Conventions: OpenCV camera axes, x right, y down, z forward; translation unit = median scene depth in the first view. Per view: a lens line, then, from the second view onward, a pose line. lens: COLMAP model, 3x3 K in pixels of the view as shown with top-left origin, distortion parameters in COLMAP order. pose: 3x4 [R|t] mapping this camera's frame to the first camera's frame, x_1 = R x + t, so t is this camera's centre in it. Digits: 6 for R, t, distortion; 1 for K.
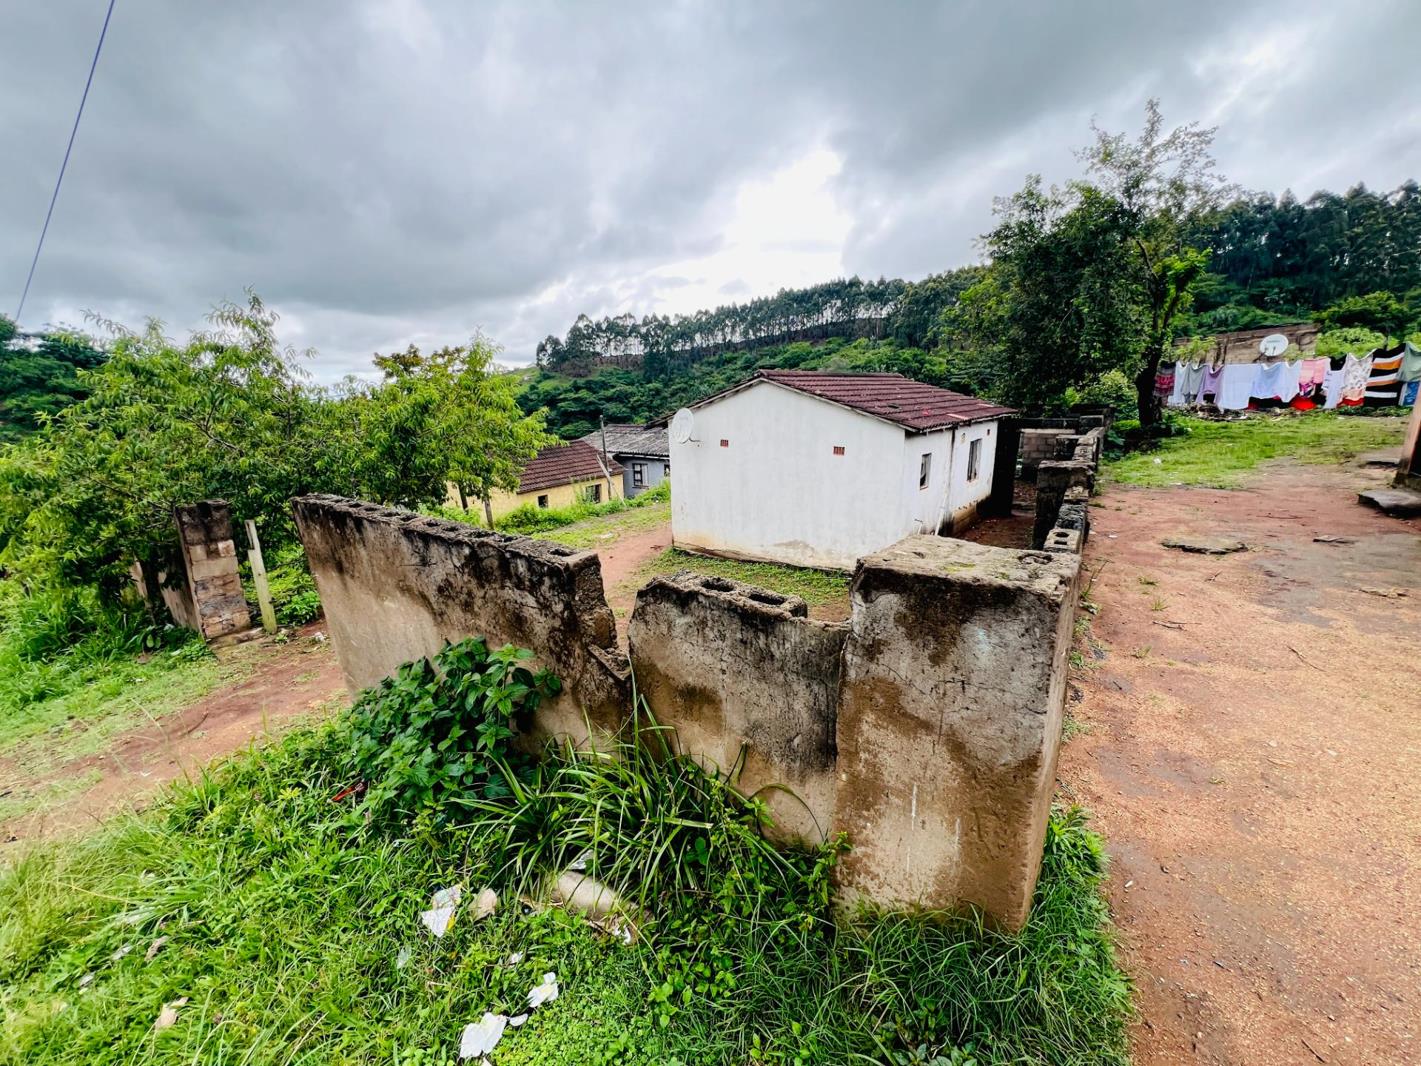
lens RADIAL K [[572.9, 0, 709.9], [0, 572.9, 533.0], [0, 0, 1]] dist [-0.003084, 0.000761]
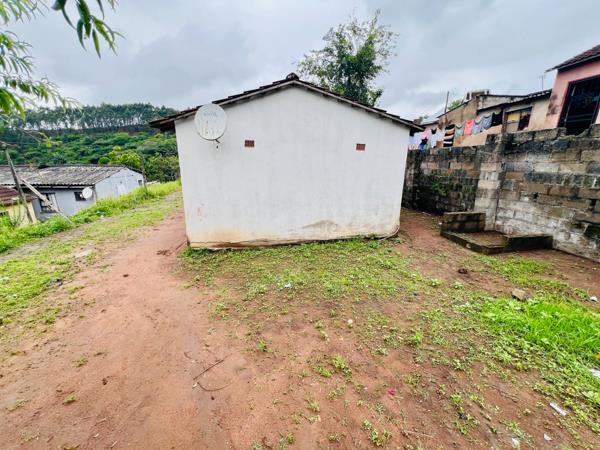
lens RADIAL K [[241.9, 0, 299.1], [0, 241.9, 223.6], [0, 0, 1]] dist [-0.003084, 0.000761]
pose [[0.715379, -0.147813, 0.682924, -0.207830], [0.144310, 0.987552, 0.062579, -0.018189], [-0.683672, 0.053785, 0.727804, 0.513566]]
